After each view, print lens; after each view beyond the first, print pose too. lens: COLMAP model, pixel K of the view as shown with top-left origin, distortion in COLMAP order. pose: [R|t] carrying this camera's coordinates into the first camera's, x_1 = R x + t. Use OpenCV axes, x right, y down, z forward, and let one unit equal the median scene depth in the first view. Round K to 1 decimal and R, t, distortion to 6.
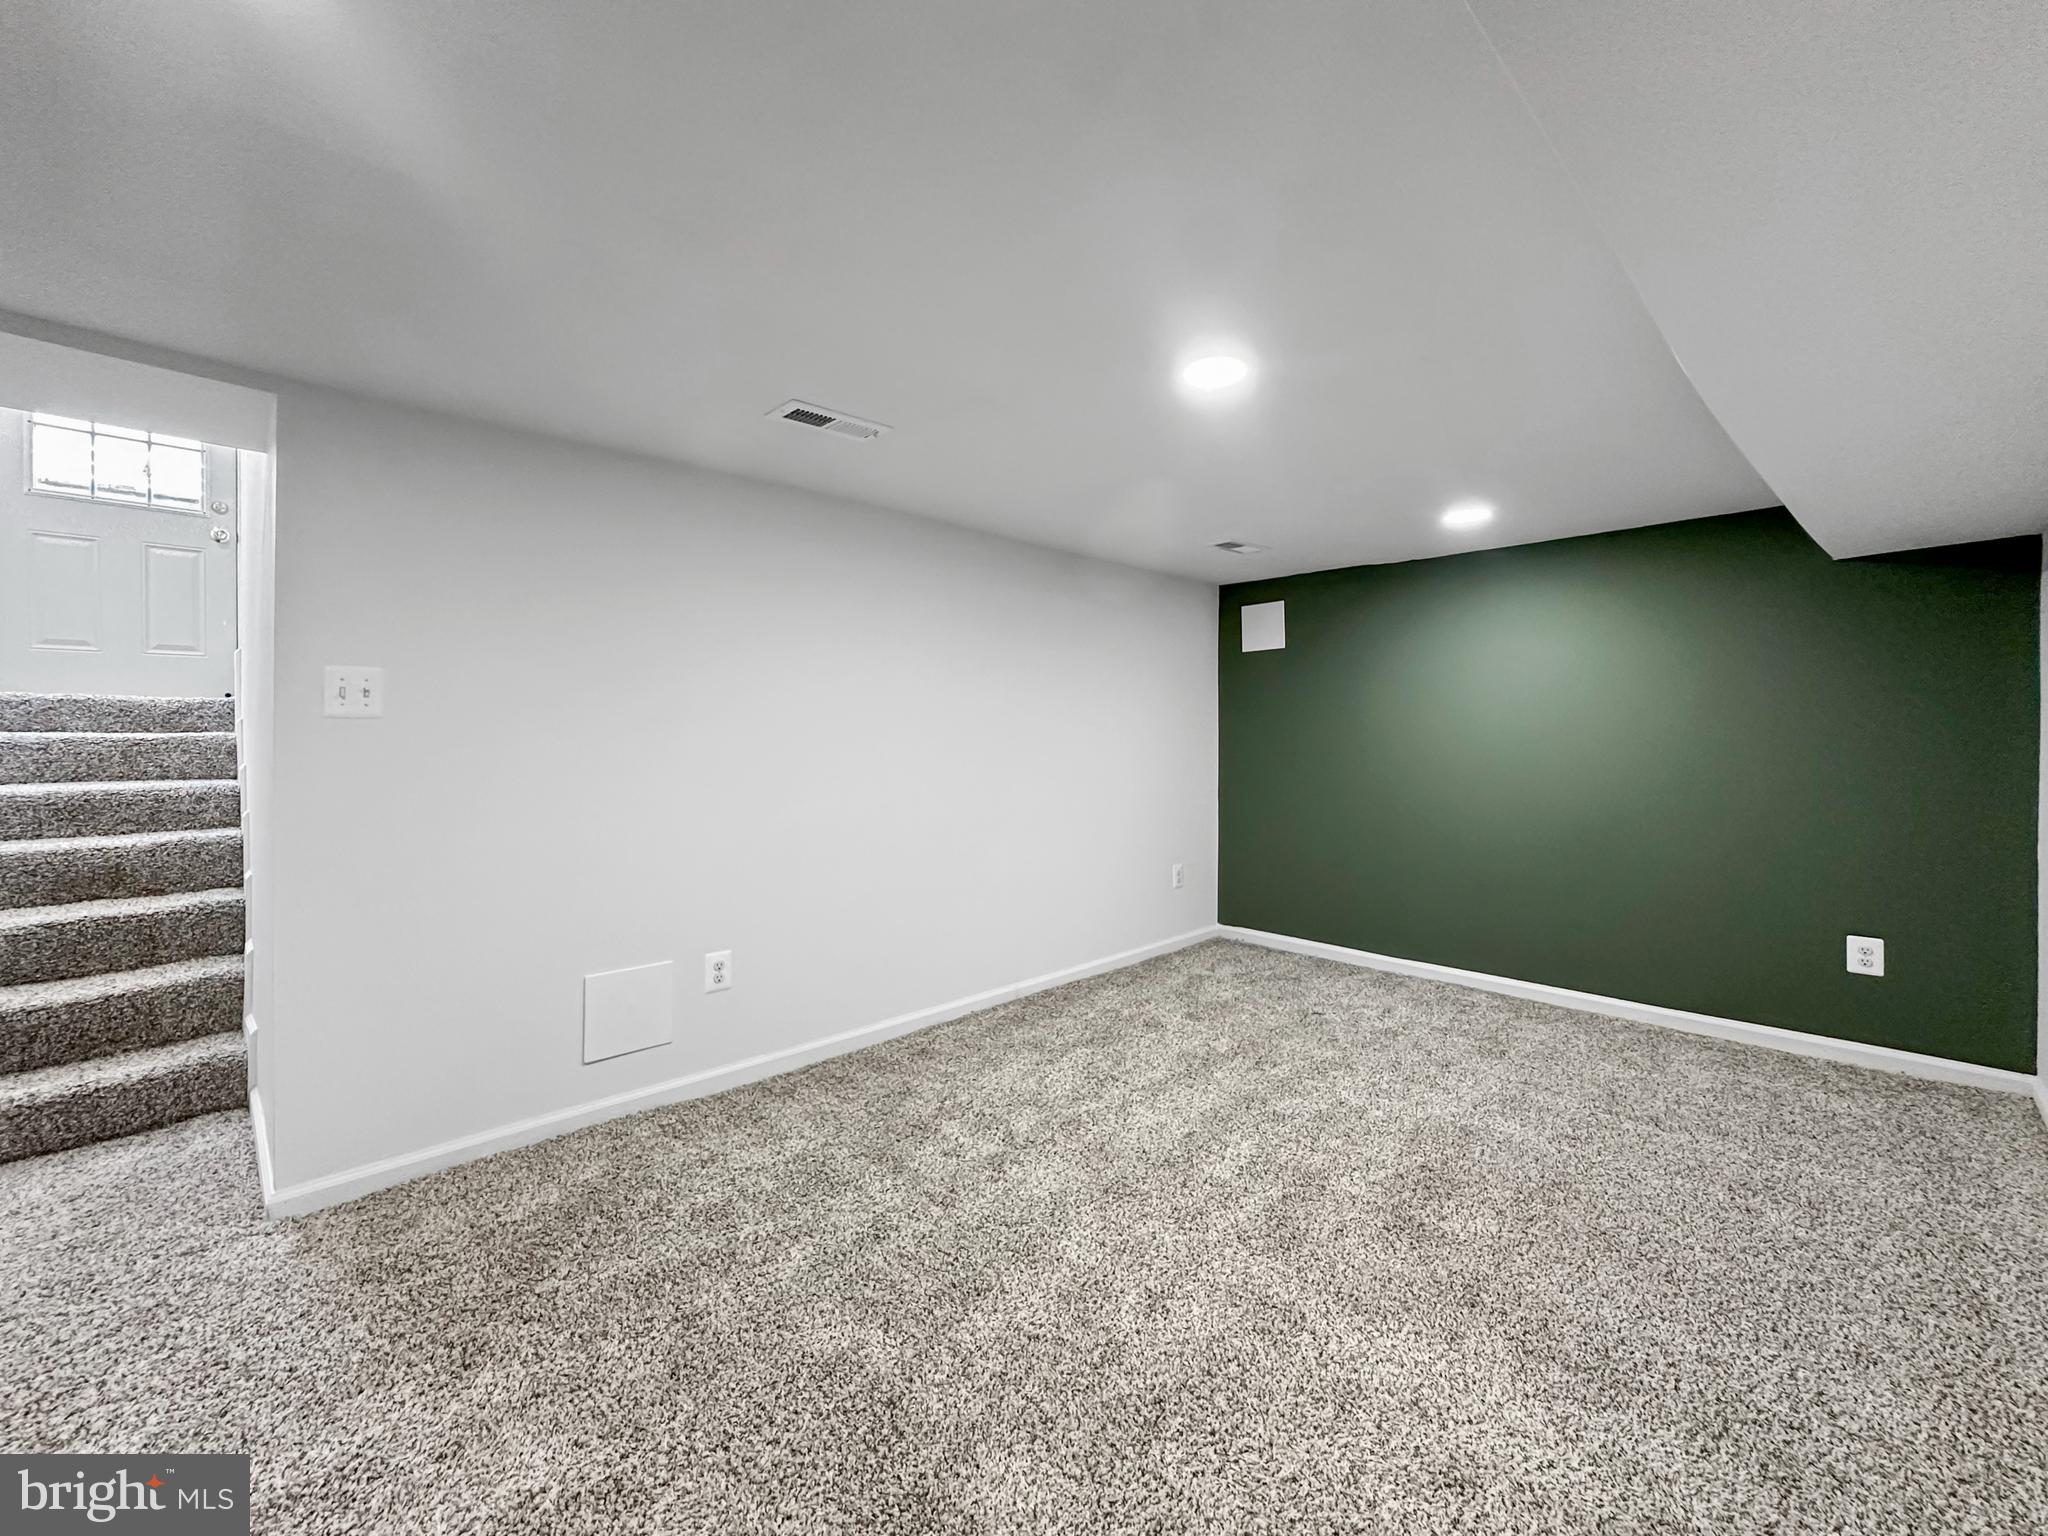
lens RADIAL K [[822.1, 0, 1024.0], [0, 822.1, 768.0], [0, 0, 1]] dist [-0.001236, 0.000063]
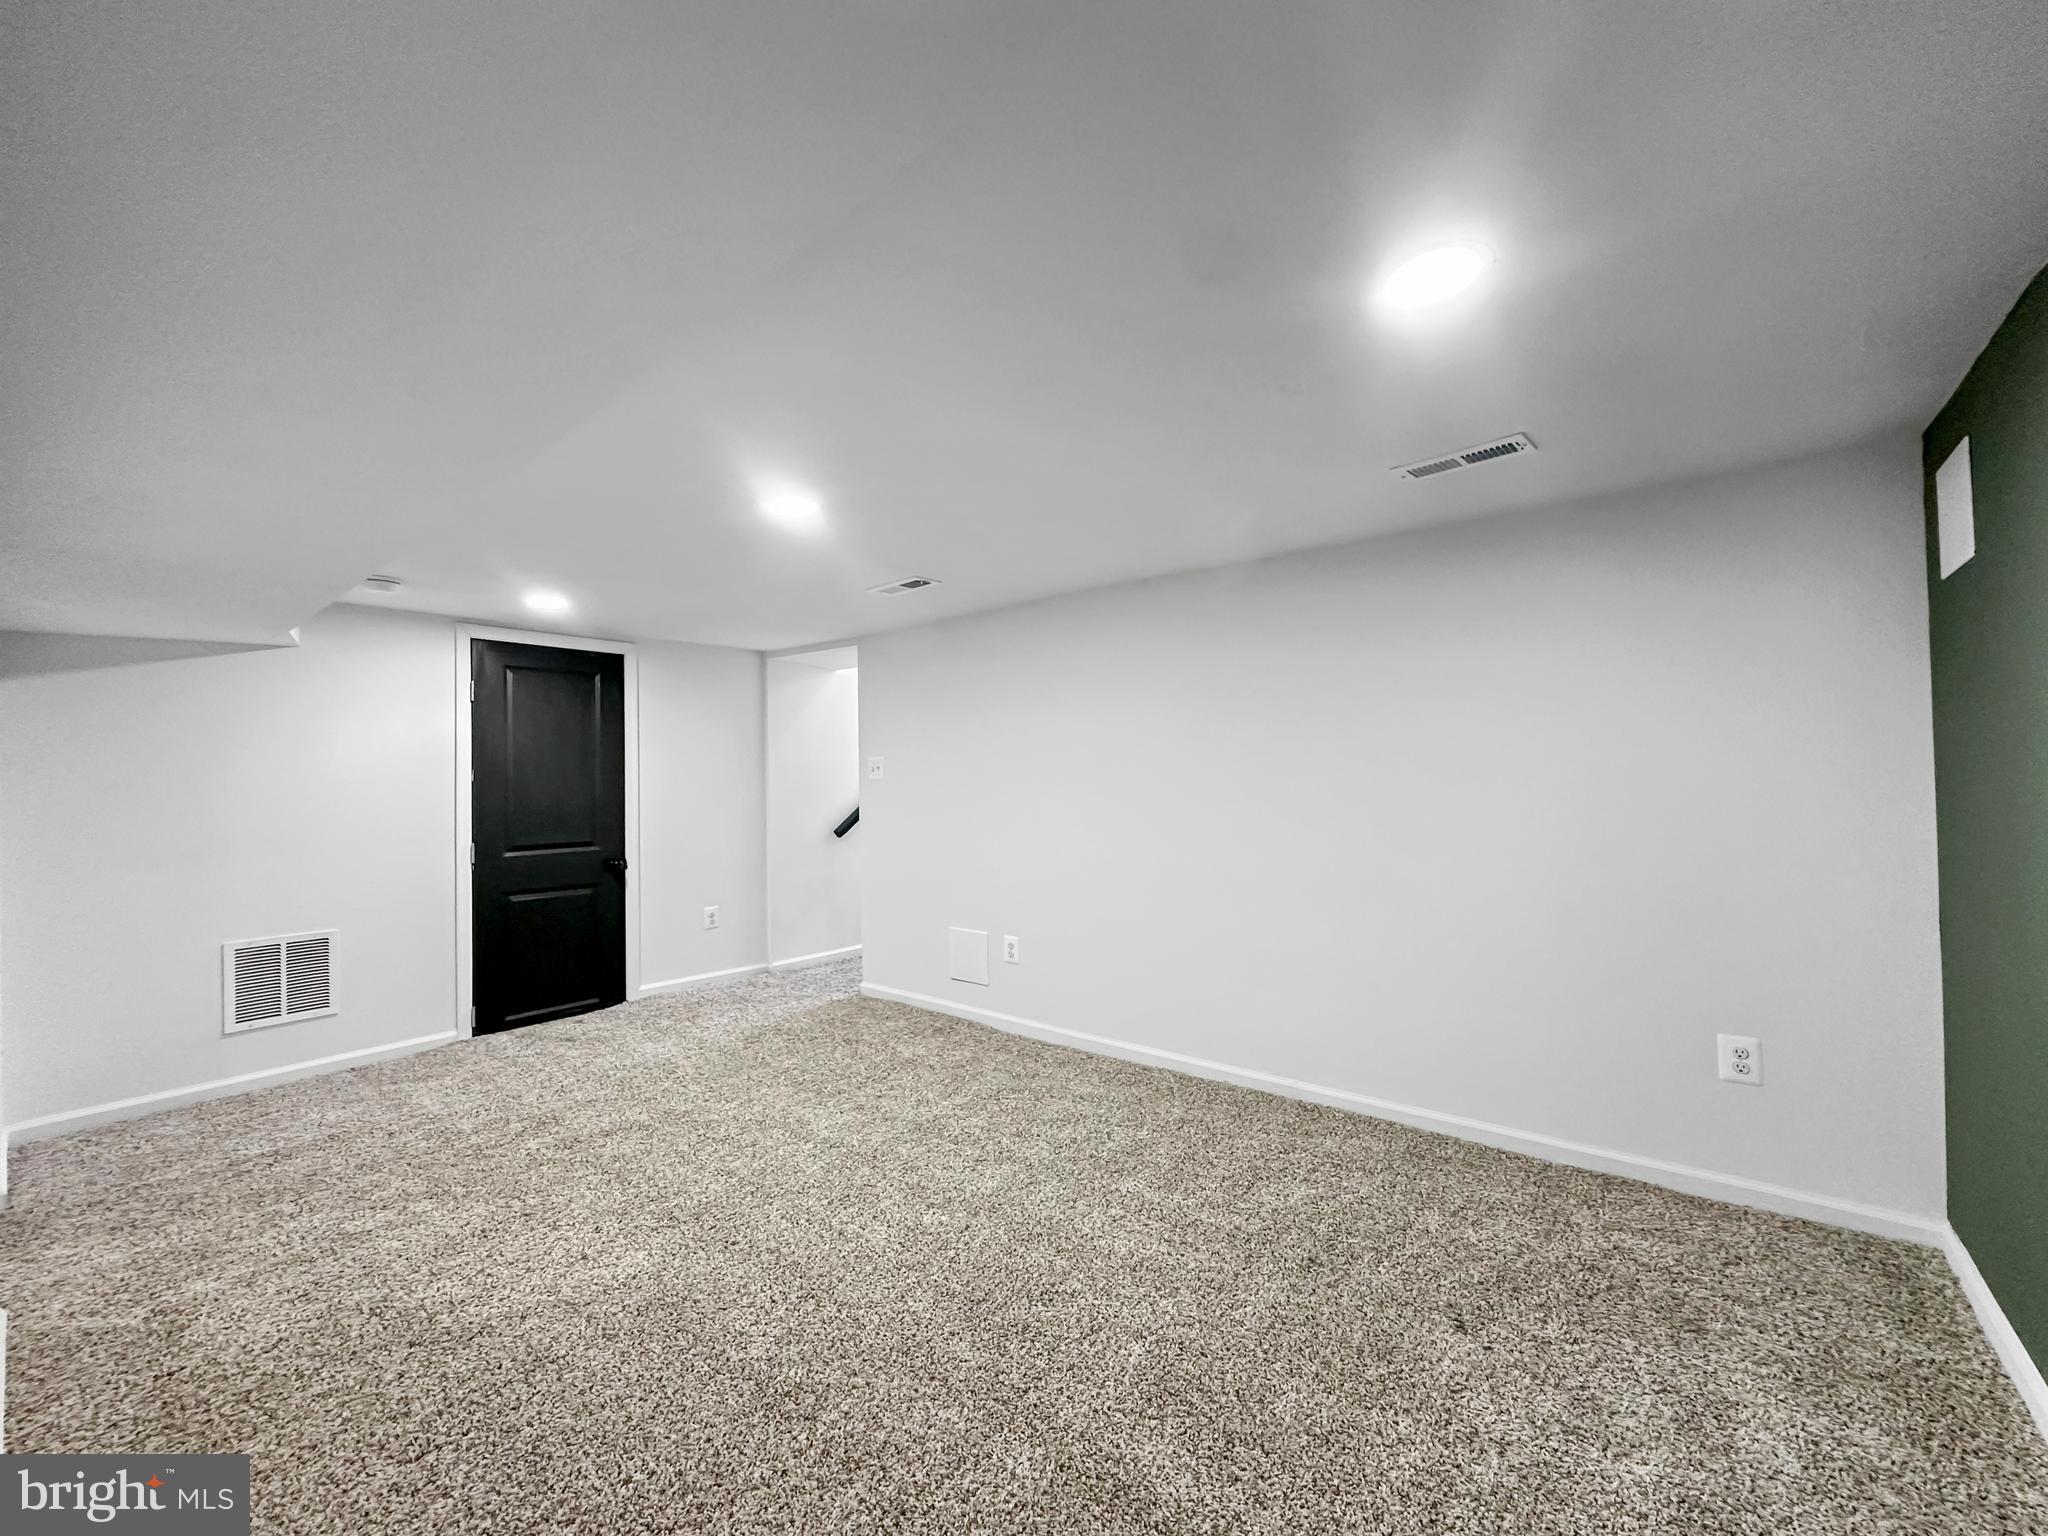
lens RADIAL K [[814.0, 0, 1031.8], [0, 814.0, 760.6], [0, 0, 1]] dist [-0.002737, -0.000022]
pose [[0.123468, -0.006468, -0.992327, 1.058189], [-0.007217, 0.999946, -0.007416, -0.074756], [0.992322, 0.008077, 0.123415, 0.857618]]
